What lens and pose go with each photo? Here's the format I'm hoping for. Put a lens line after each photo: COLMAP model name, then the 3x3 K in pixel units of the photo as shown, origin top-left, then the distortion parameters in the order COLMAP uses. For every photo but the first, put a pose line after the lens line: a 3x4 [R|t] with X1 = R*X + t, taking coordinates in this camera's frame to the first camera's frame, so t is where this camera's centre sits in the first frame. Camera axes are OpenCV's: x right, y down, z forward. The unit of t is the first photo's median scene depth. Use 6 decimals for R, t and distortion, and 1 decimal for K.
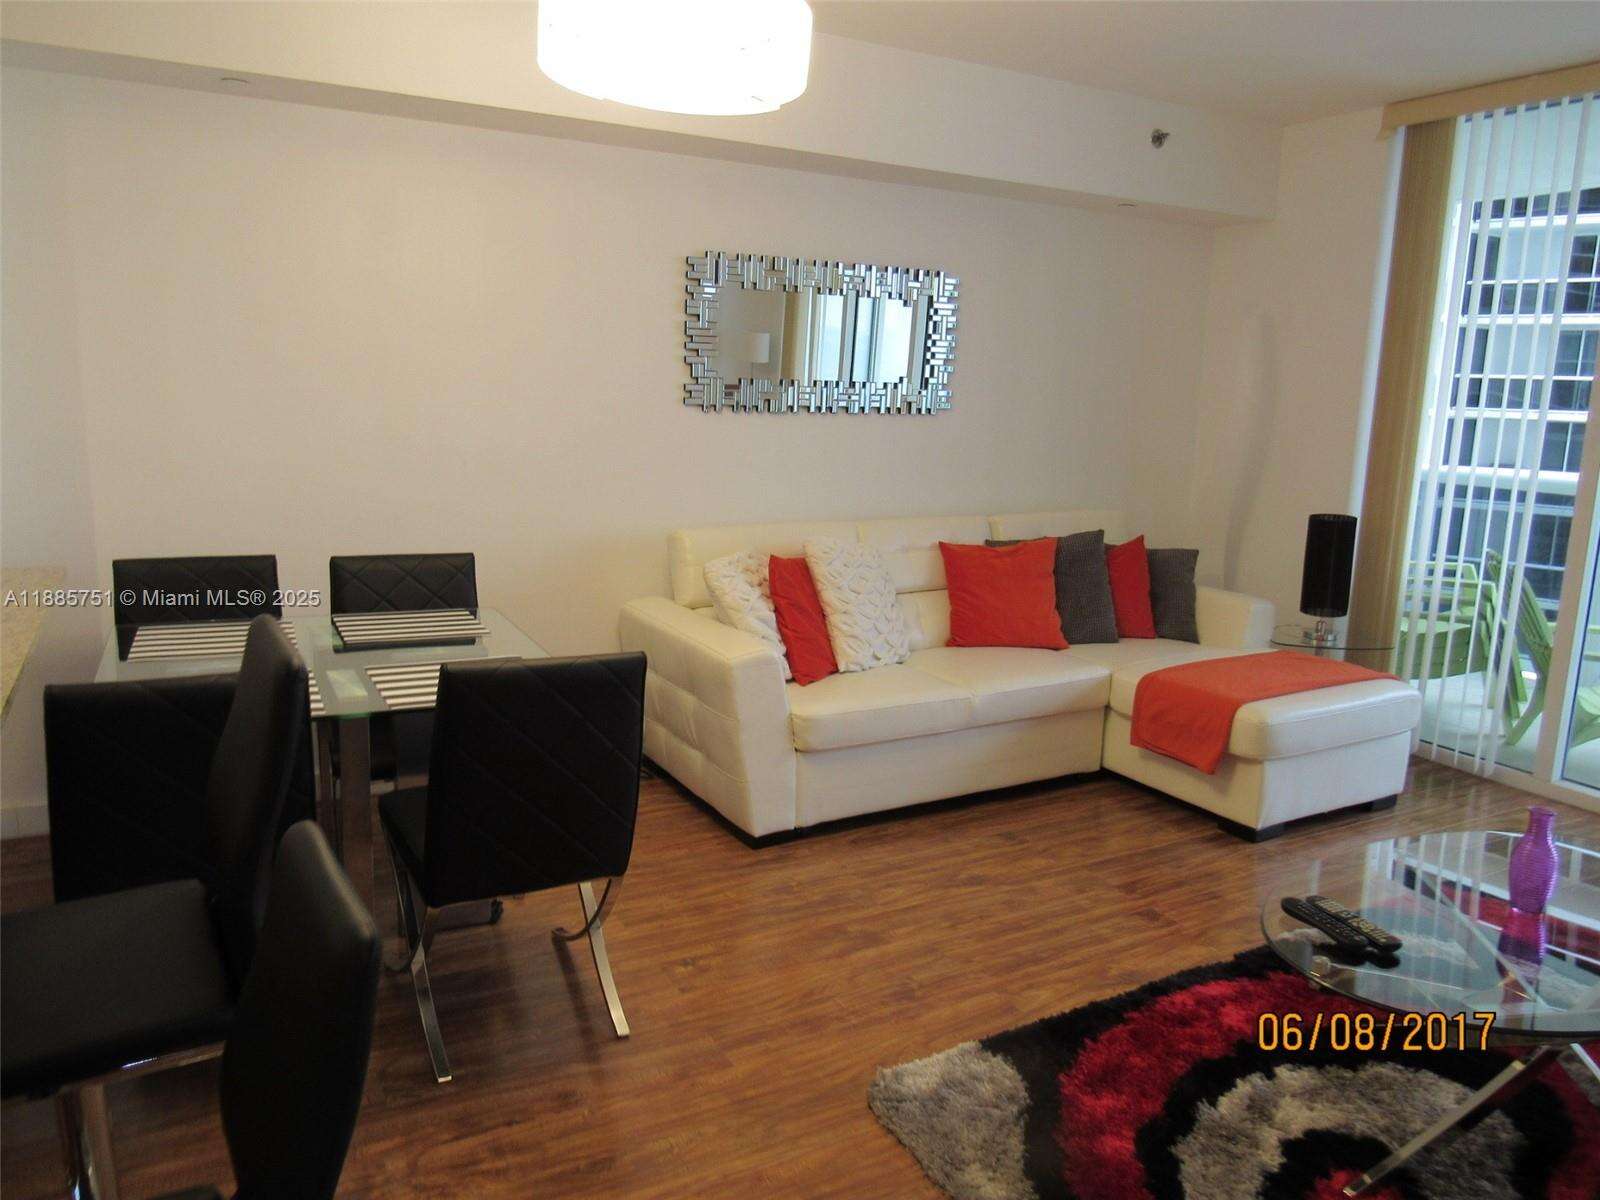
lens RADIAL K [[1182.3, 0, 798.8], [0, 1182.3, 578.2], [0, 0, 1]] dist [0.003106, 0.002292]
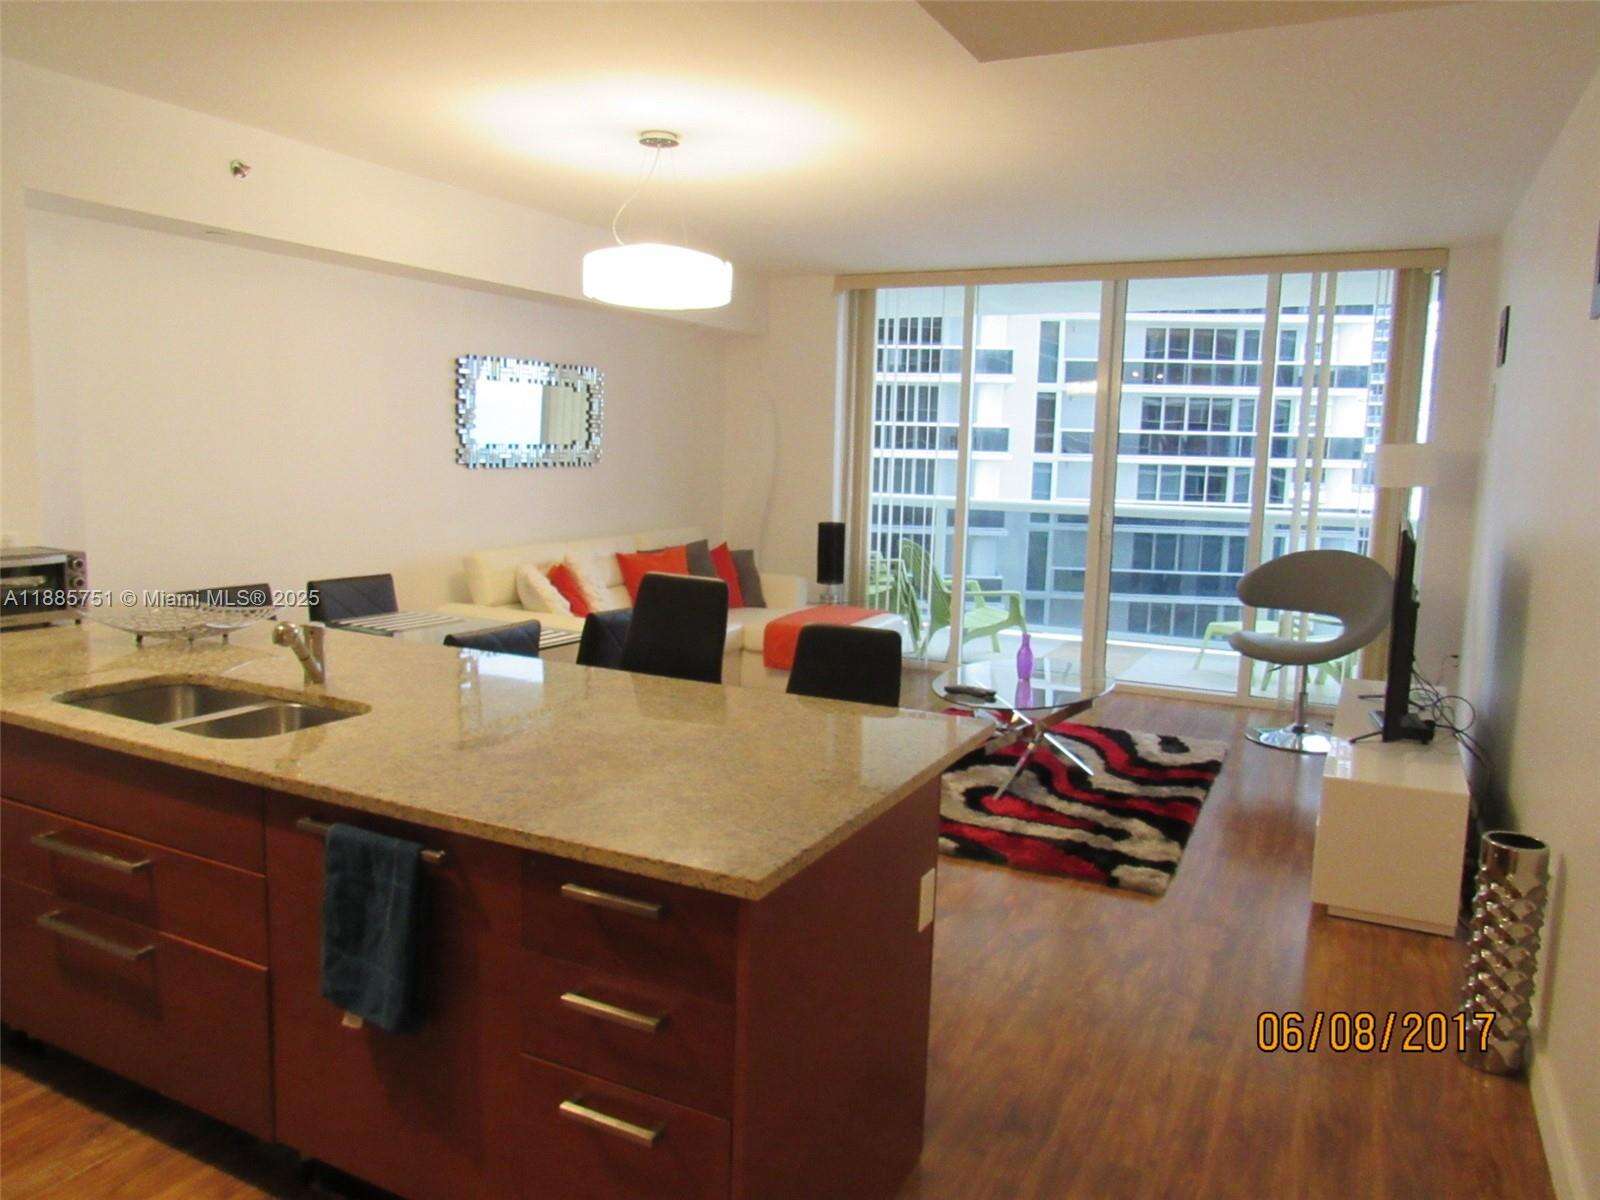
lens RADIAL K [[1134.2, 0, 791.1], [0, 1134.2, 612.8], [0, 0, 1]] dist [-0.039495, 0.002700]
pose [[0.835766, -0.094373, 0.540914, -0.468315], [0.100531, 0.994767, 0.018227, 0.039145], [-0.539804, 0.039145, 0.840880, -0.292106]]
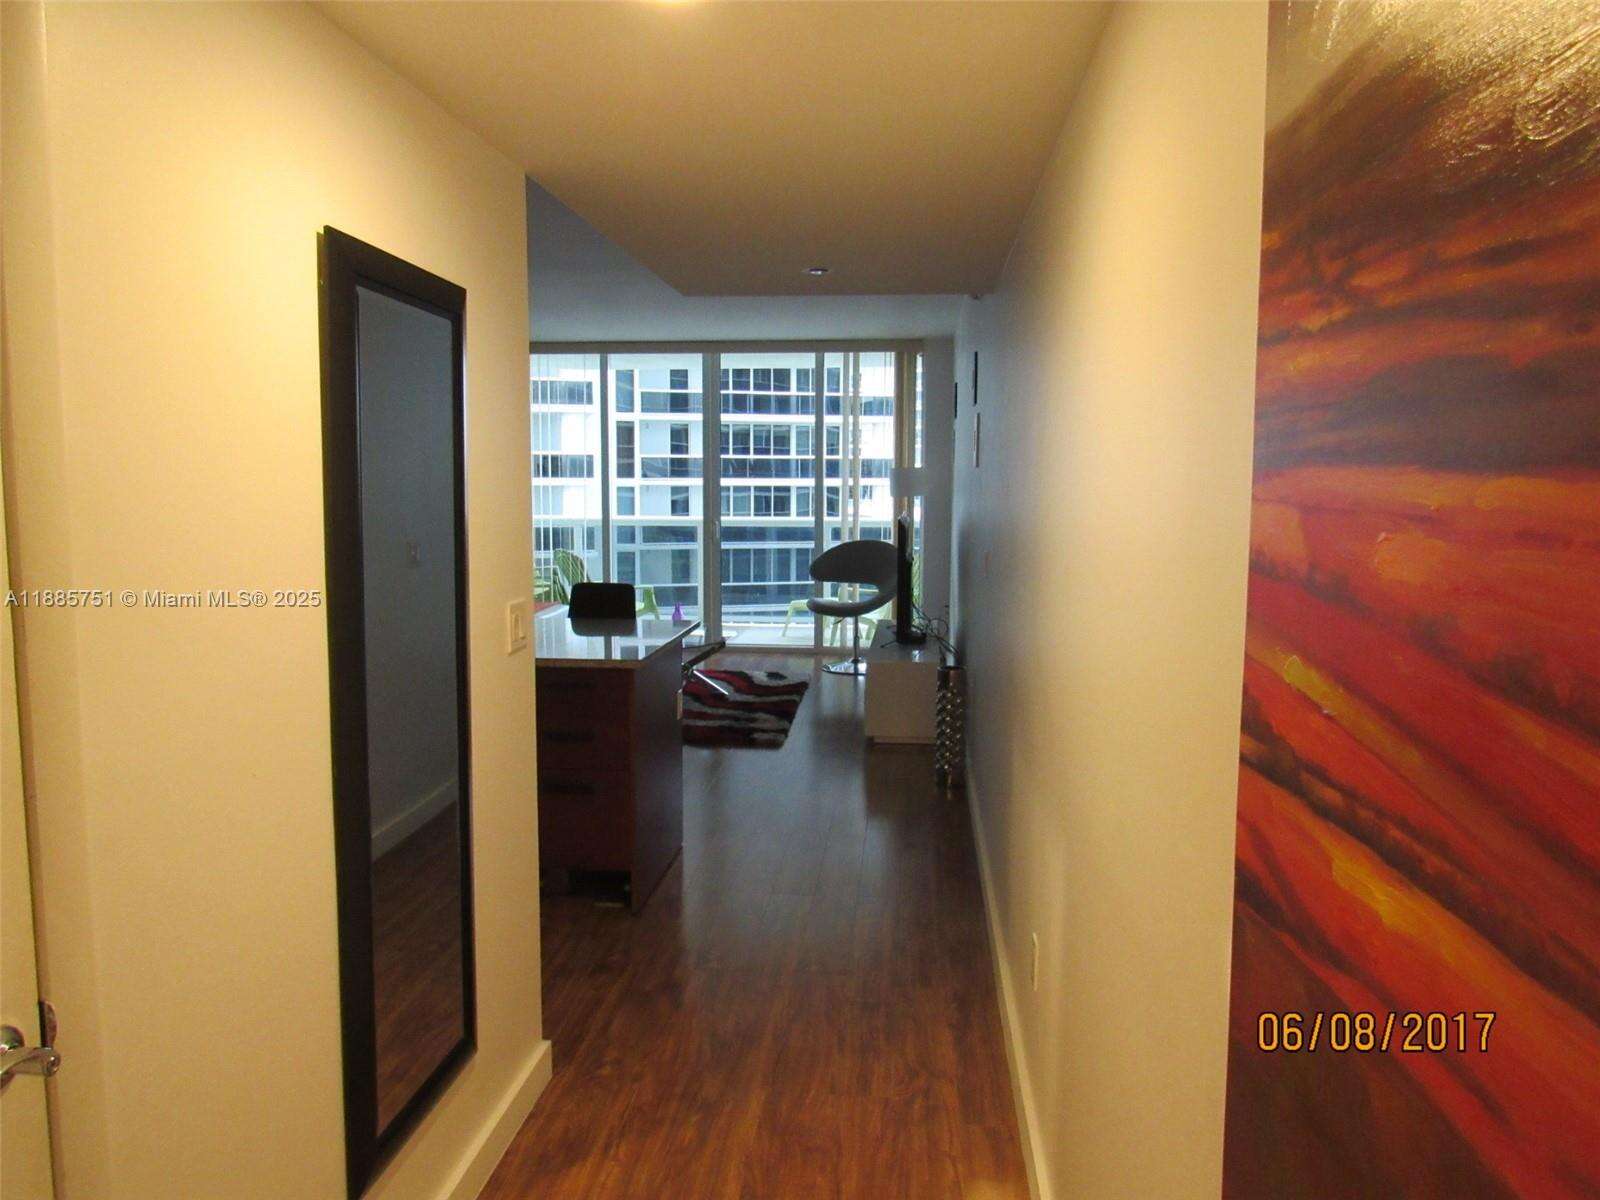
lens RADIAL K [[1134.2, 0, 791.1], [0, 1134.2, 612.8], [0, 0, 1]] dist [-0.039495, 0.002700]
pose [[0.580926, -0.127304, 0.803939, -0.876538], [0.156352, 0.986753, 0.043273, 0.070809], [-0.798798, 0.100559, 0.593135, -0.566369]]
